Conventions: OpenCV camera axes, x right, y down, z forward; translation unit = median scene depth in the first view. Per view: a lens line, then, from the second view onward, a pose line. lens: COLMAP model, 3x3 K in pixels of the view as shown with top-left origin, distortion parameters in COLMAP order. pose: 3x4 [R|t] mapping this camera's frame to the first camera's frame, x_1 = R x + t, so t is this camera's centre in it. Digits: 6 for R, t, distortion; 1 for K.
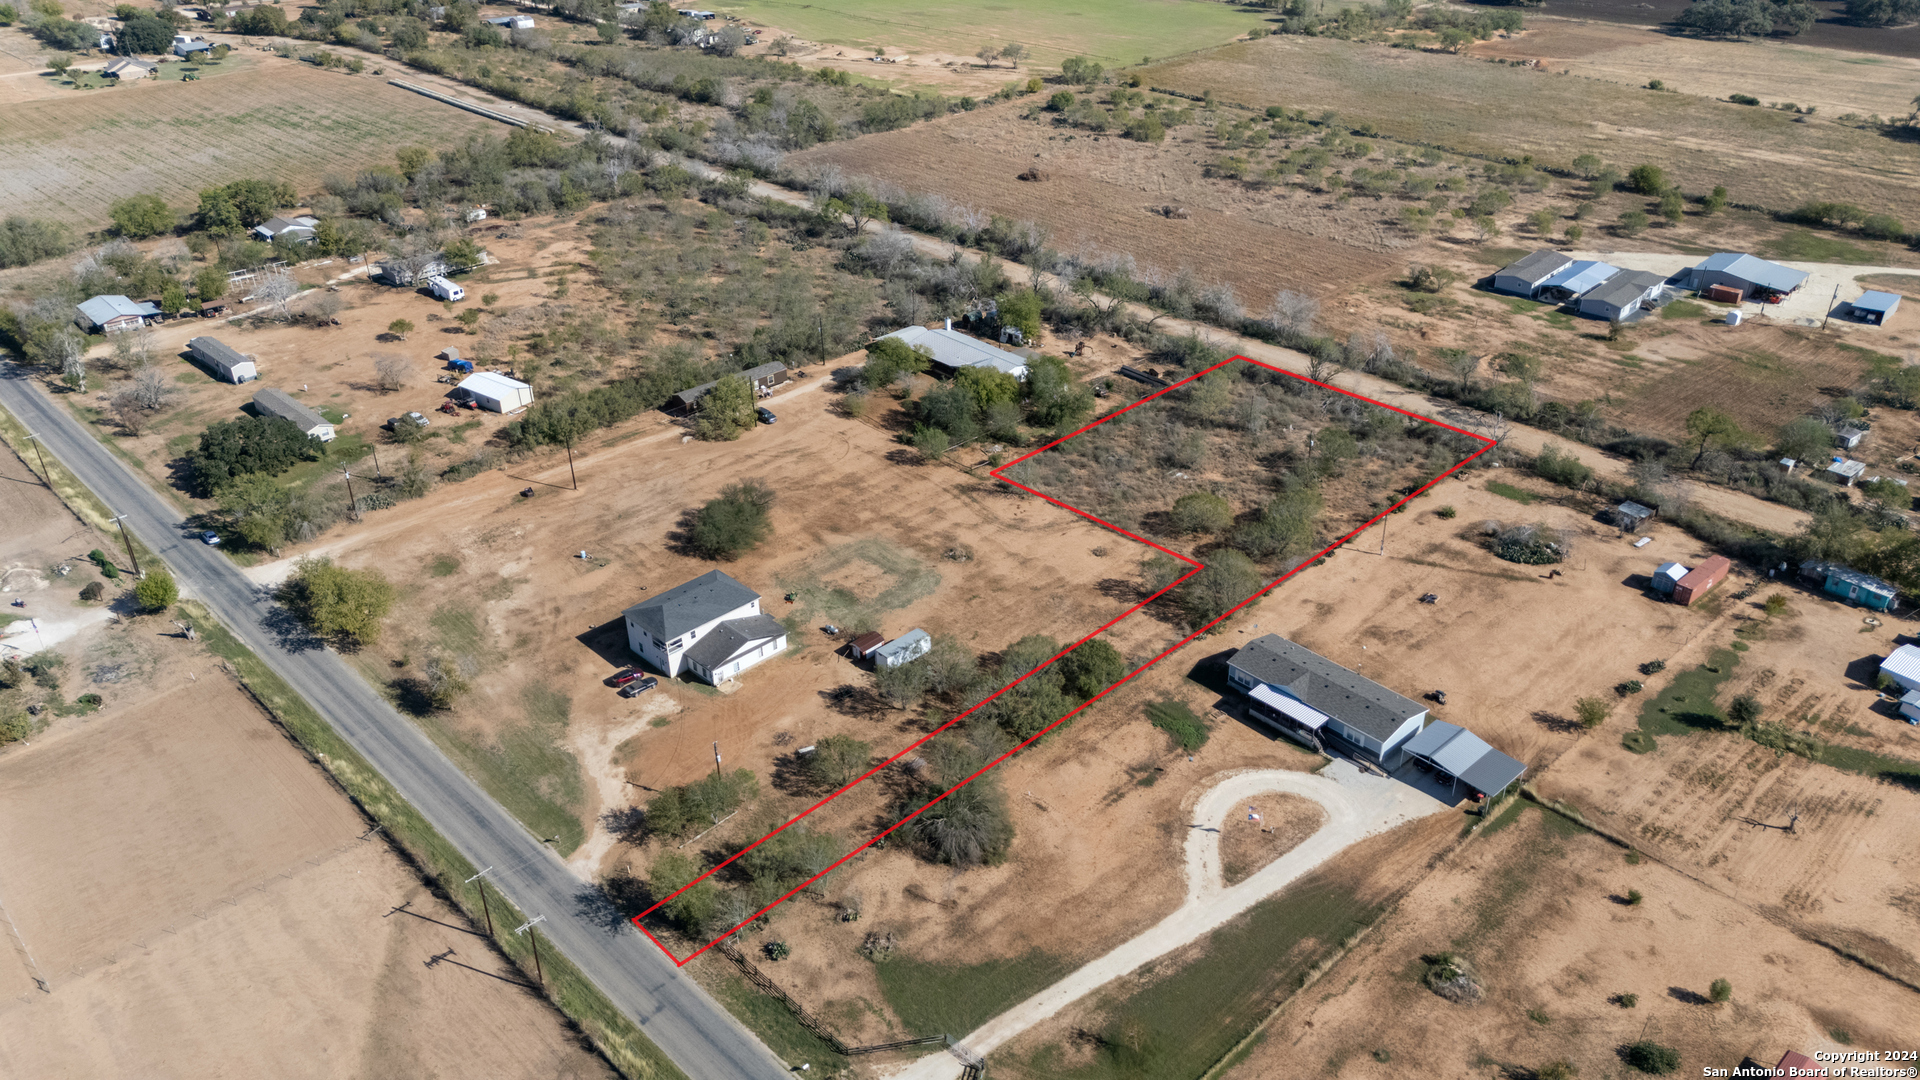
lens RADIAL K [[1406.8, 0, 964.4], [0, 1406.8, 540.1], [0, 0, 1]] dist [0.077569, -0.076660]
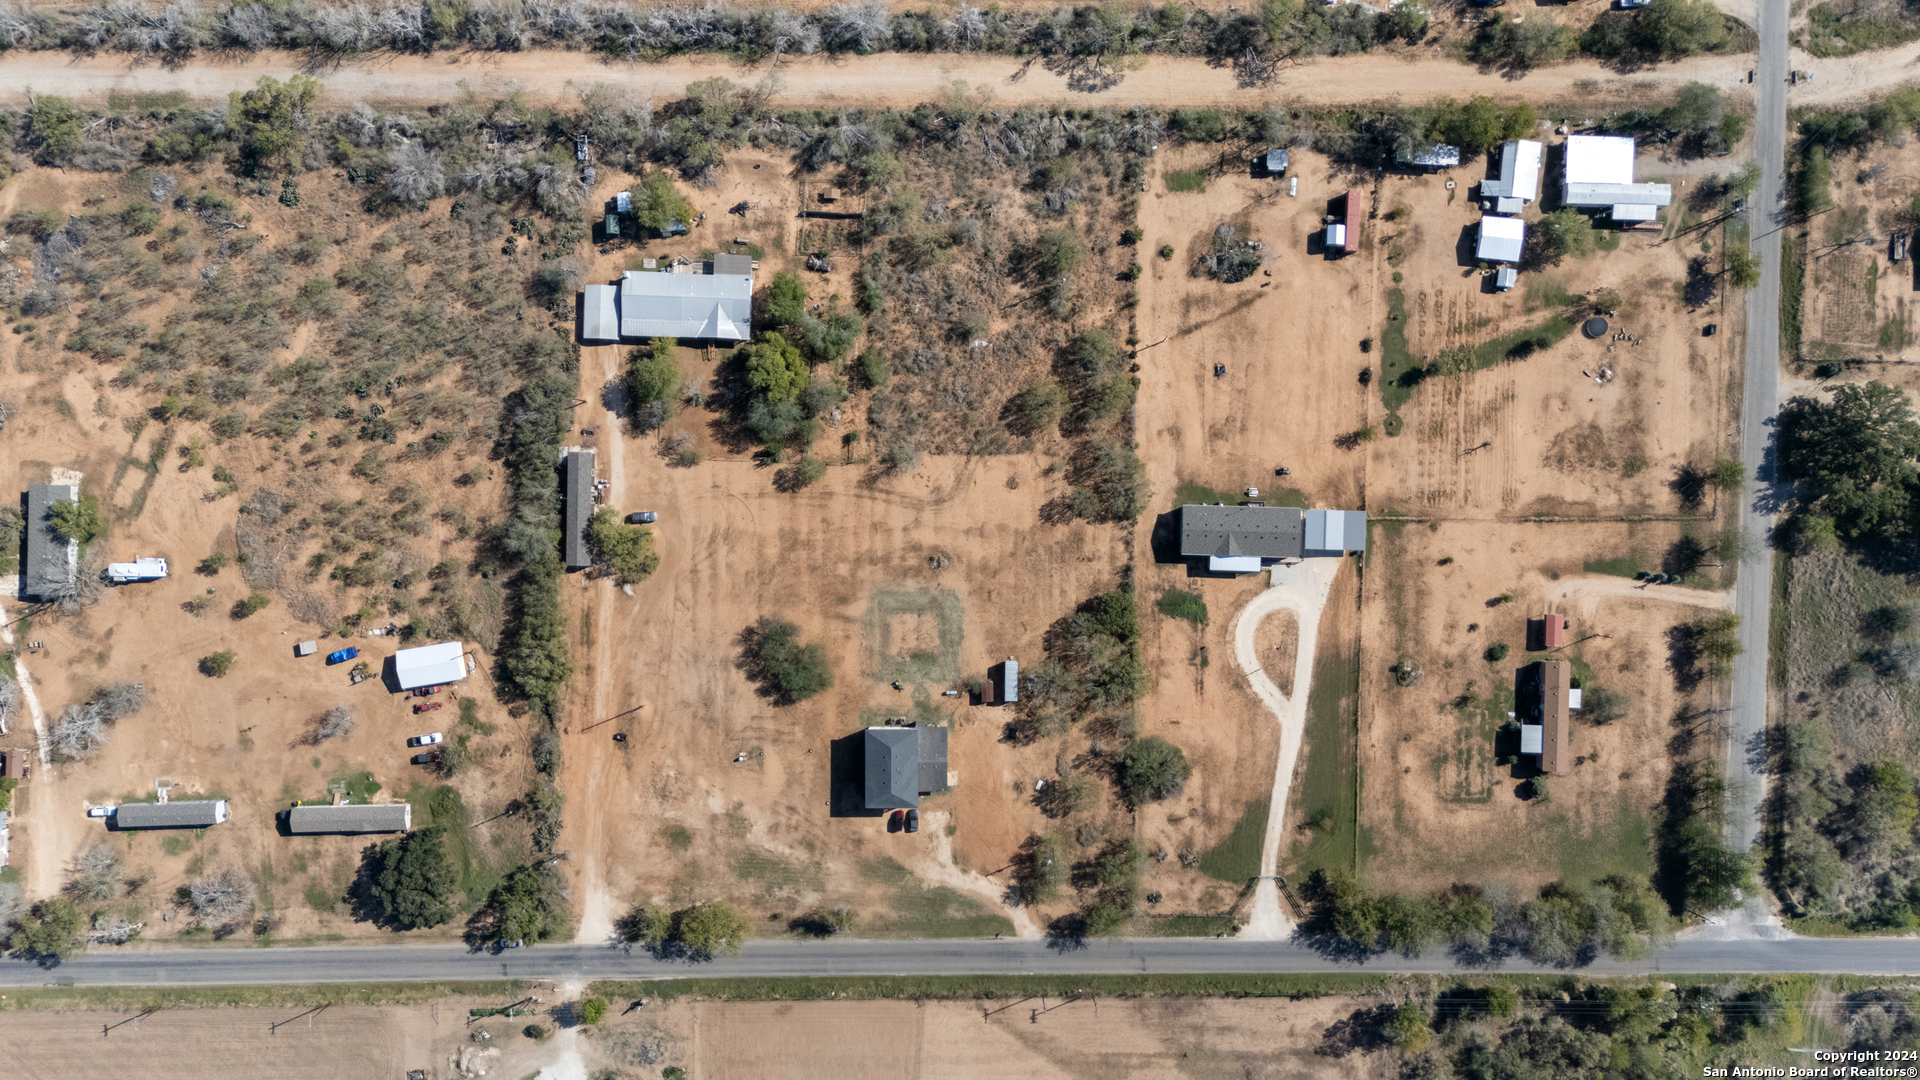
lens RADIAL K [[1406.8, 0, 955.1], [0, 1406.8, 534.4], [0, 0, 1]] dist [0.077569, -0.076660]
pose [[0.697611, -0.716396, -0.010769, 0.038086], [0.364957, 0.342373, 0.865787, -1.148258], [-0.616559, -0.607913, 0.500297, 0.337558]]
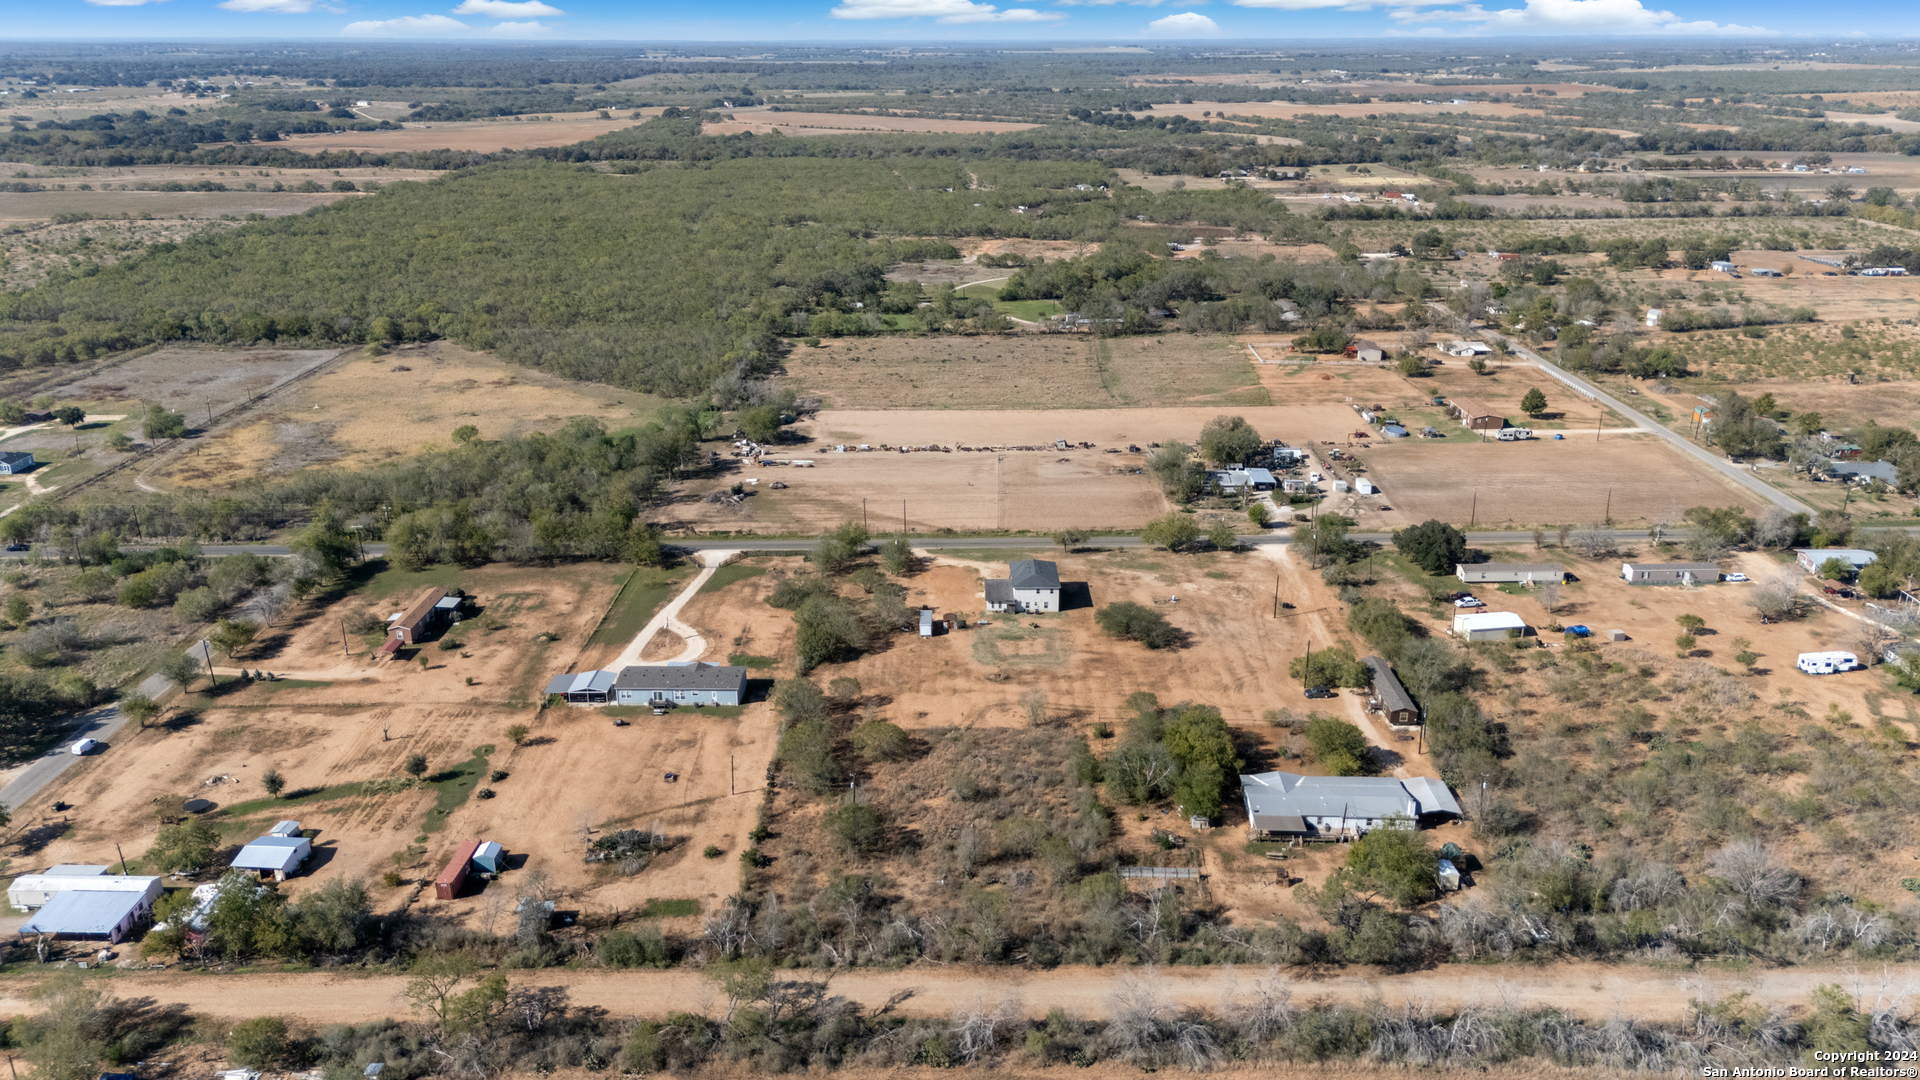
lens RADIAL K [[1406.8, 0, 963.1], [0, 1406.8, 541.3], [0, 0, 1]] dist [0.077569, -0.076660]
pose [[-0.690258, 0.255540, -0.676937, 0.855520], [-0.352197, 0.698588, 0.622842, -0.865161], [0.632061, 0.668337, -0.392205, 1.399277]]
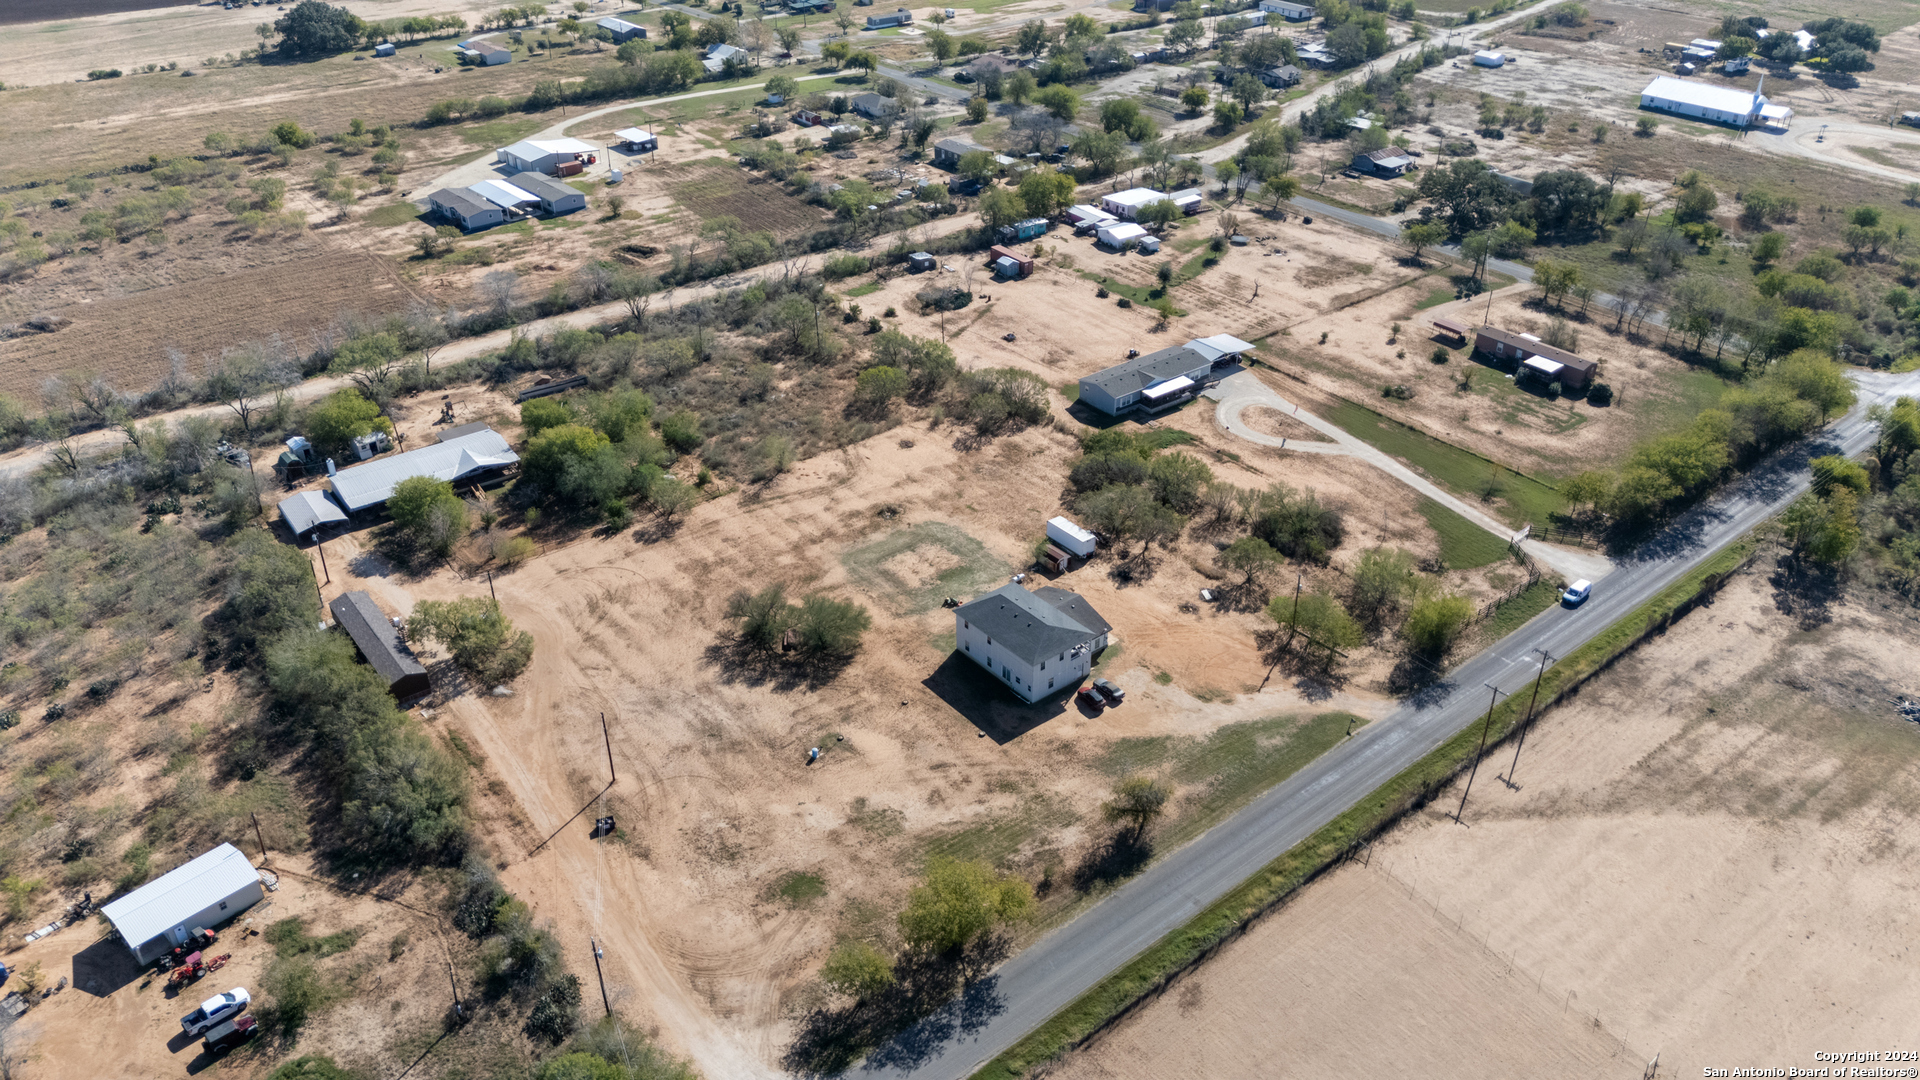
lens RADIAL K [[1406.8, 0, 964.0], [0, 1406.8, 534.3], [0, 0, 1]] dist [0.077569, -0.076660]
pose [[0.092820, -0.503484, 0.859004, -0.860738], [0.498988, 0.770092, 0.397453, -0.344658], [-0.861624, 0.391742, 0.322712, 0.640755]]
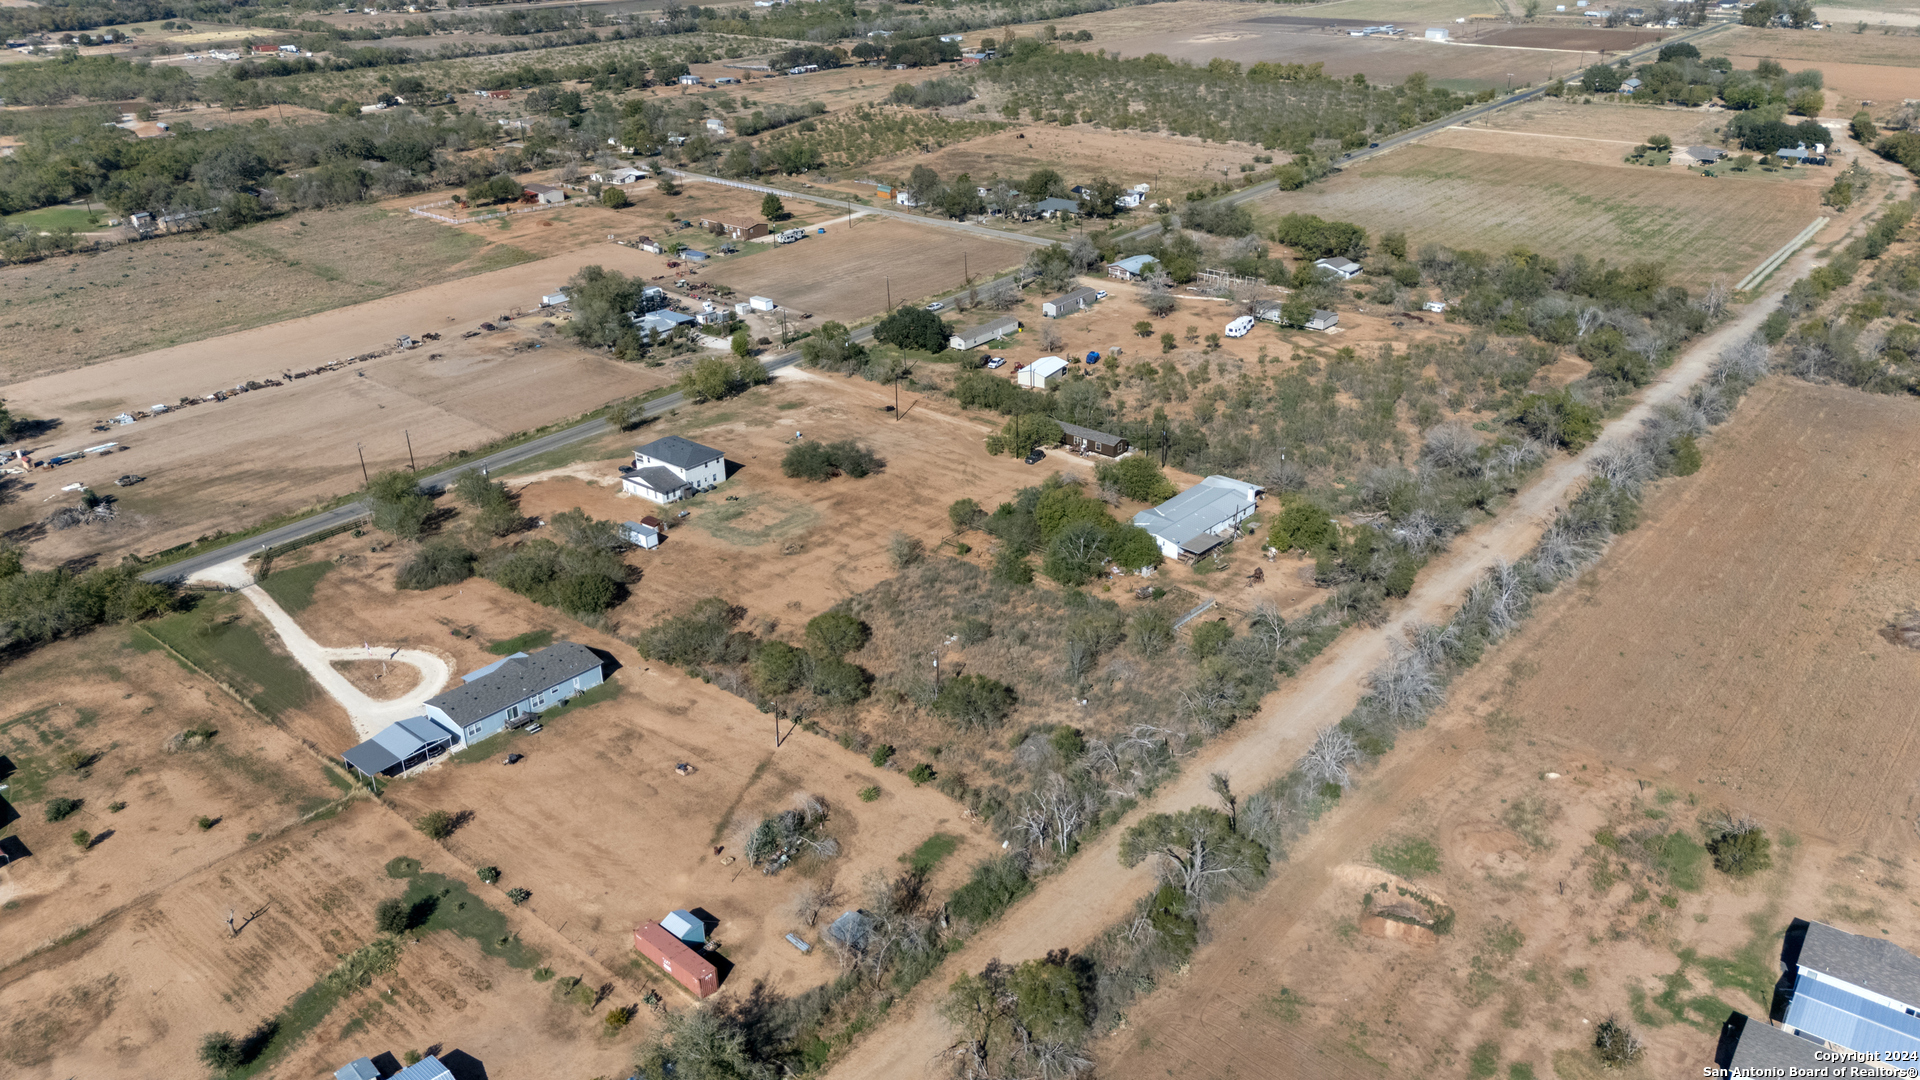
lens RADIAL K [[1406.8, 0, 968.0], [0, 1406.8, 541.2], [0, 0, 1]] dist [0.077569, -0.076660]
pose [[0.105535, 0.434691, -0.894375, 1.058064], [-0.483935, 0.808160, 0.335685, -0.459634], [0.868717, 0.397393, 0.295651, 0.776739]]
